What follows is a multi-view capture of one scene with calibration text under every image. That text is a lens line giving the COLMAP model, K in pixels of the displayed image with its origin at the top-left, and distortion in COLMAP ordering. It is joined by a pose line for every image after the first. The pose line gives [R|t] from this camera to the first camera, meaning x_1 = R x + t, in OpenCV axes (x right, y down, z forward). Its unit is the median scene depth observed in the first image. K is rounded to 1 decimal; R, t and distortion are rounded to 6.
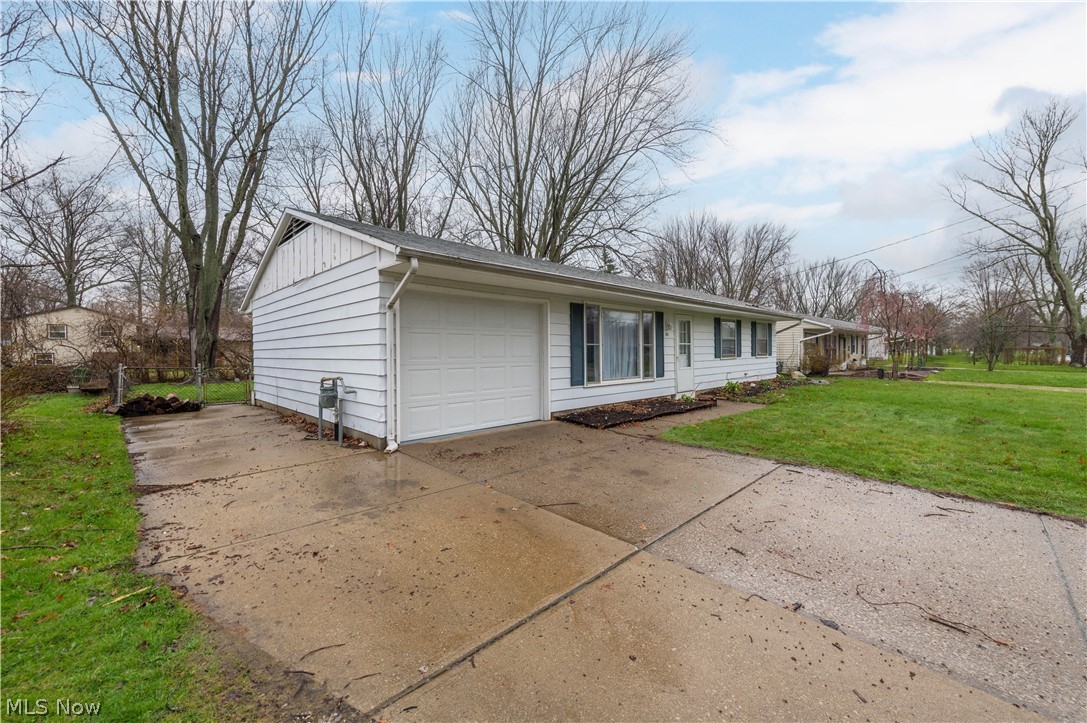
lens RADIAL K [[426.7, 0, 556.9], [0, 426.7, 361.6], [0, 0, 1]] dist [0.002975, -0.000309]
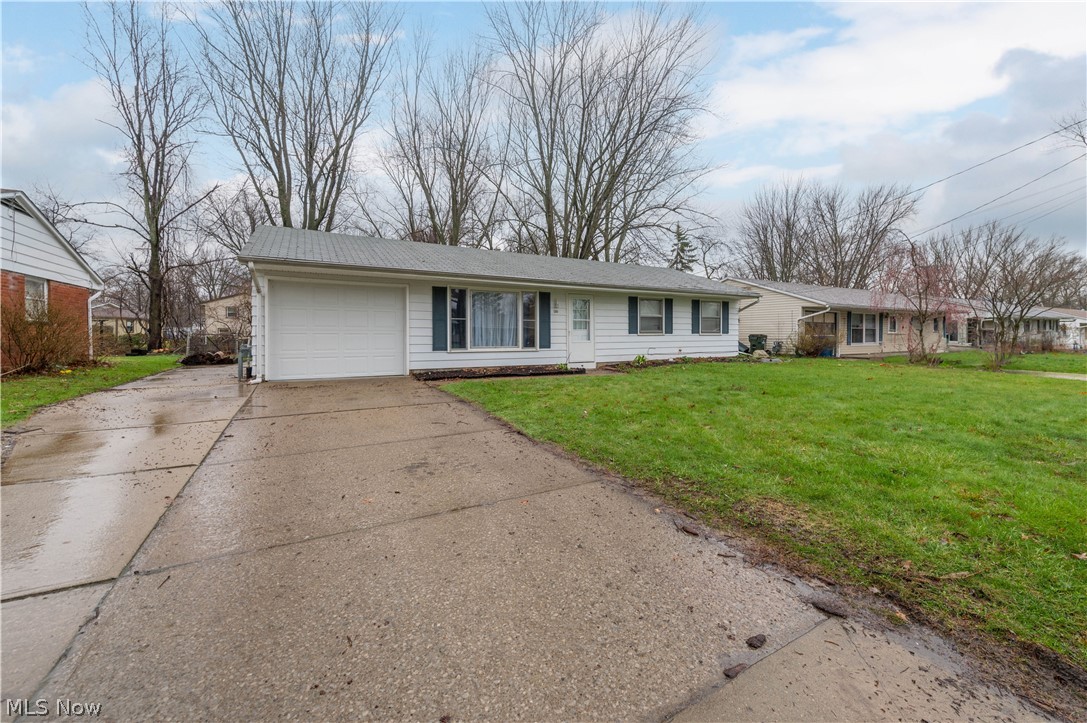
lens RADIAL K [[442.7, 0, 556.9], [0, 442.7, 338.0], [0, 0, 1]] dist [0.000662, -0.000059]
pose [[0.963743, 0.013460, -0.266494, 0.488293], [-0.016591, 0.999817, -0.009501, 0.016394], [0.266317, 0.013577, 0.963790, -0.130886]]
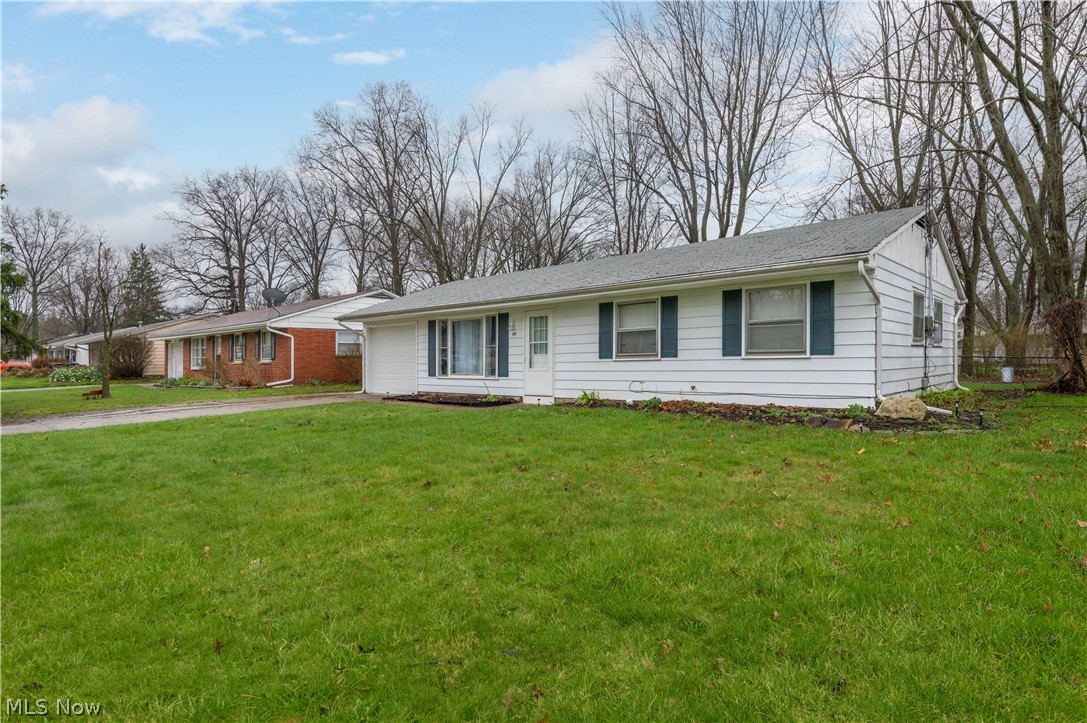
lens RADIAL K [[566.8, 0, 543.5], [0, 566.8, 361.5], [0, 0, 1]] dist [-0.001270, -0.000052]
pose [[0.032905, 0.015448, -0.999339, 1.319874], [-0.004335, 0.999873, 0.015313, -0.017454], [0.999449, 0.003829, 0.032968, 0.861763]]
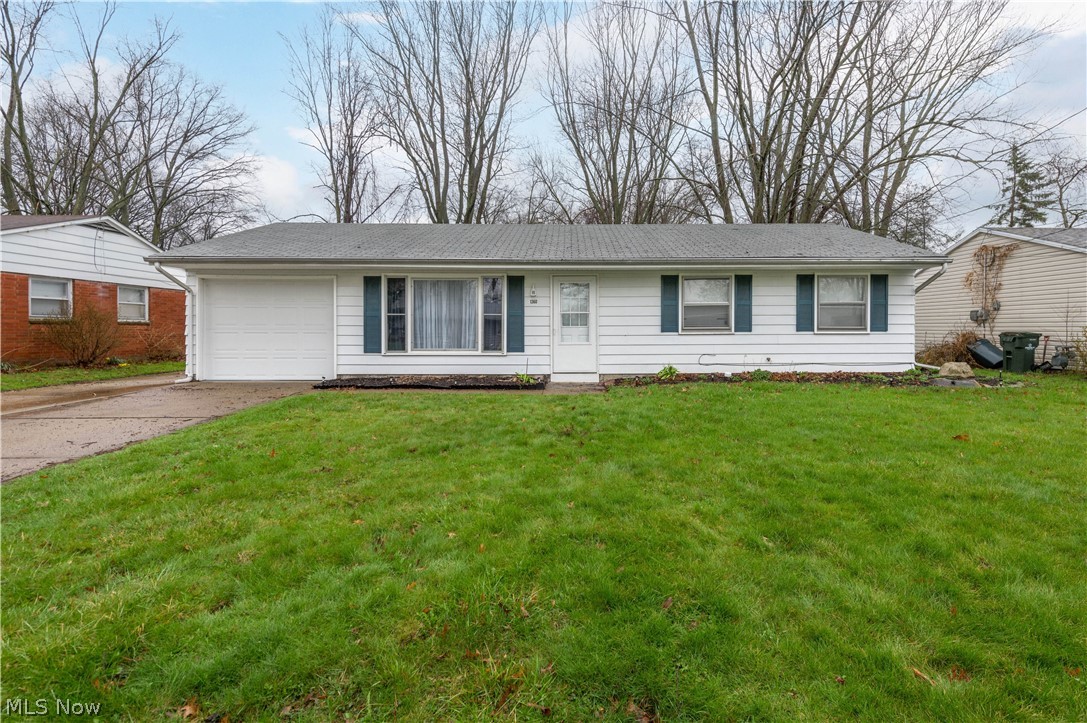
lens RADIAL K [[568.5, 0, 573.0], [0, 568.5, 323.0], [0, 0, 1]] dist [-0.000044, -0.000158]
pose [[0.701321, -0.001375, -0.712845, 0.928204], [-0.022283, 0.999467, -0.023851, 0.002733], [0.712497, 0.032612, 0.700916, 0.231960]]
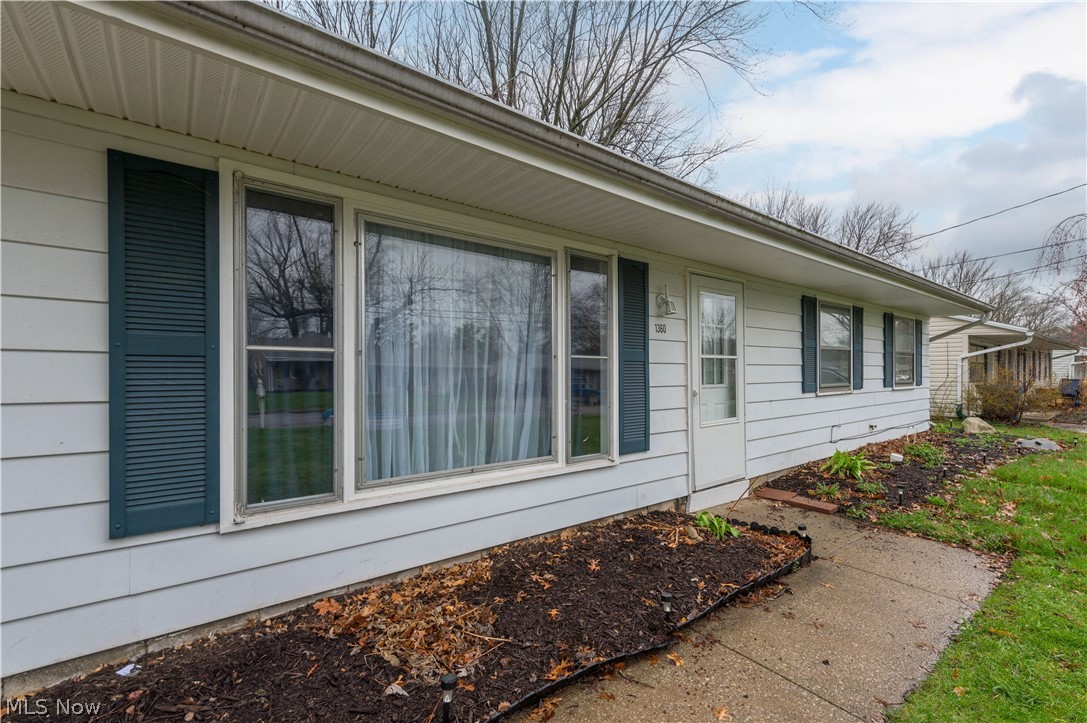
lens RADIAL K [[487.3, 0, 566.7], [0, 487.3, 371.0], [0, 0, 1]] dist [0.001969, -0.000021]
pose [[0.995573, 0.009628, -0.093496, 0.183438], [-0.011921, 0.999641, -0.023998, -0.015211], [0.093231, 0.025006, 0.995330, 0.498726]]
